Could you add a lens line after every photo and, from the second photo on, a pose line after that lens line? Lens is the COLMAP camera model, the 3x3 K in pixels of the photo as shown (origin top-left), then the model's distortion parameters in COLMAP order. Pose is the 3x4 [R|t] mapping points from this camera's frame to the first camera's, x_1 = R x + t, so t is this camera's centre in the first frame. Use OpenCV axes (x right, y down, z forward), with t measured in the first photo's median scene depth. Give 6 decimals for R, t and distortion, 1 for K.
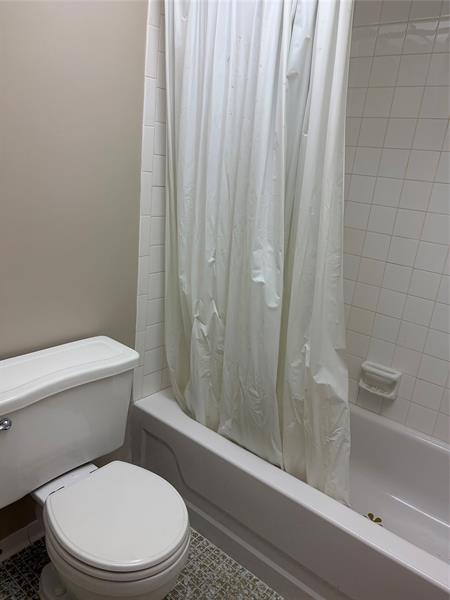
lens RADIAL K [[455.1, 0, 225.4], [0, 455.1, 298.8], [0, 0, 1]] dist [0.036258, -0.037302]
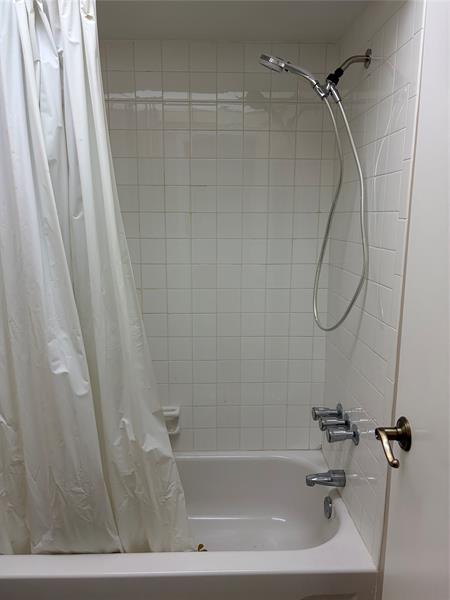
lens RADIAL K [[455.1, 0, 228.6], [0, 455.1, 296.1], [0, 0, 1]] dist [0.036258, -0.037302]
pose [[0.746468, -0.207316, 0.632302, -0.224977], [0.252197, 0.967480, 0.019479, -0.119173], [-0.615777, 0.144924, 0.774477, 0.043724]]
